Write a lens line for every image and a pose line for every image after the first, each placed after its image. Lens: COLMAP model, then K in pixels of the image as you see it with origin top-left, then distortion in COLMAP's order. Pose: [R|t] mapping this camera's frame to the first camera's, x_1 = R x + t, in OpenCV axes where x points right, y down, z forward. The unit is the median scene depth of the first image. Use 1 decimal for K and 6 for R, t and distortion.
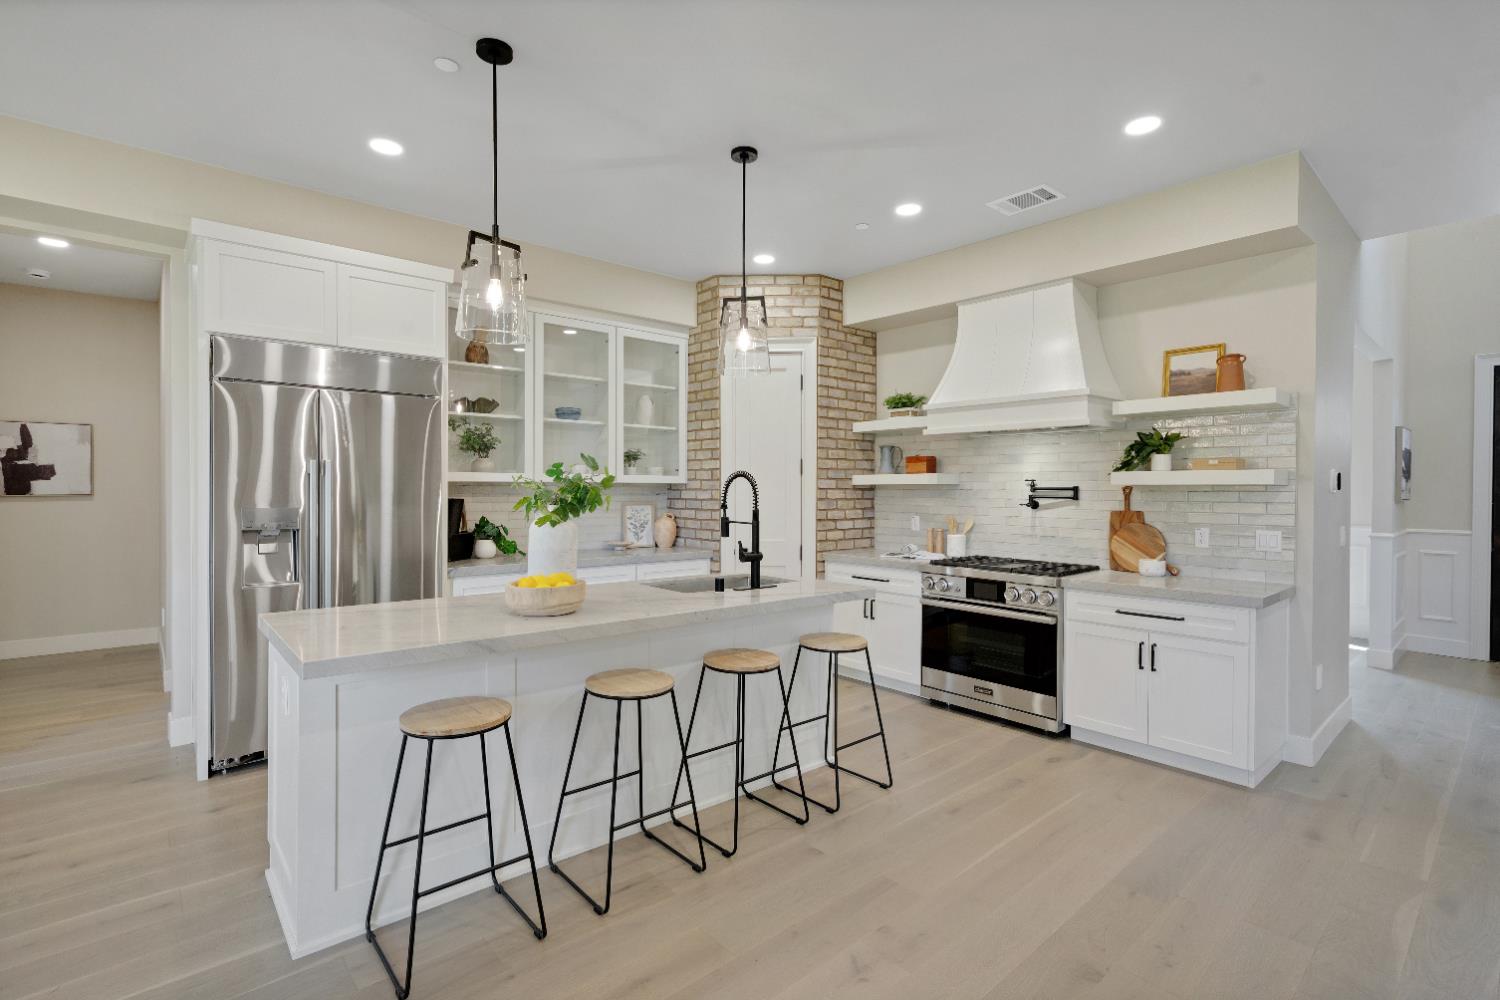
lens RADIAL K [[693.2, 0, 744.0], [0, 693.2, 494.1], [0, 0, 1]] dist [-0.003476, -0.000363]
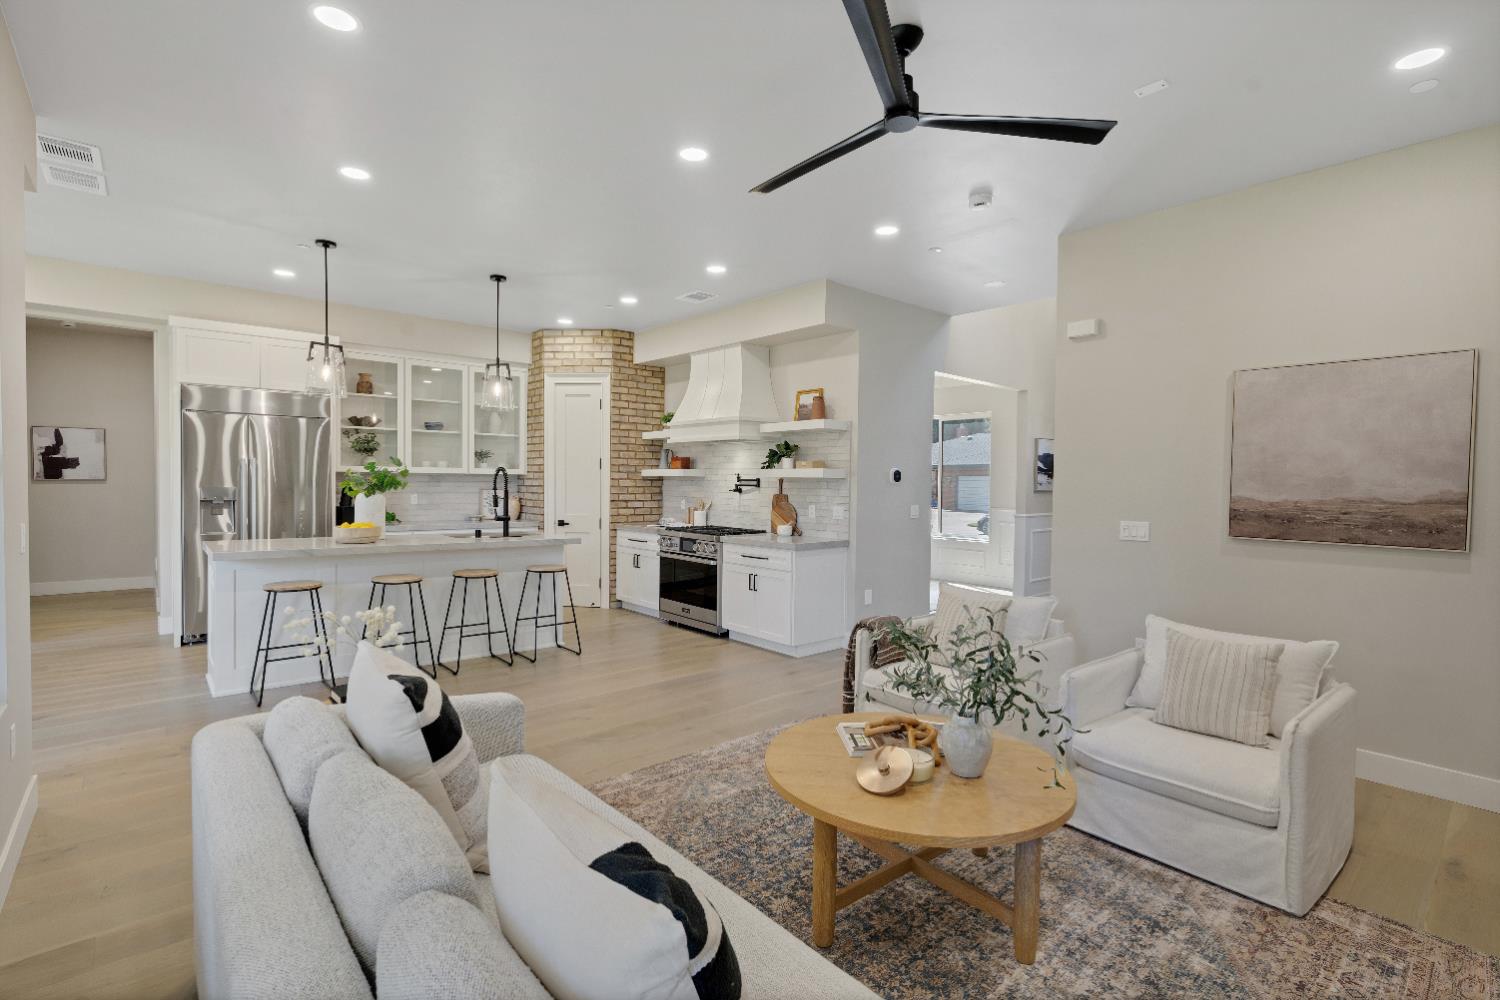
lens RADIAL K [[687.4, 0, 733.4], [0, 687.4, 496.1], [0, 0, 1]] dist [0.000930, 0.000335]
pose [[0.999942, 0.007677, -0.007618, 0.413876], [-0.007568, 0.999870, 0.014234, 0.006326], [0.007726, -0.014176, 0.999870, -0.470580]]
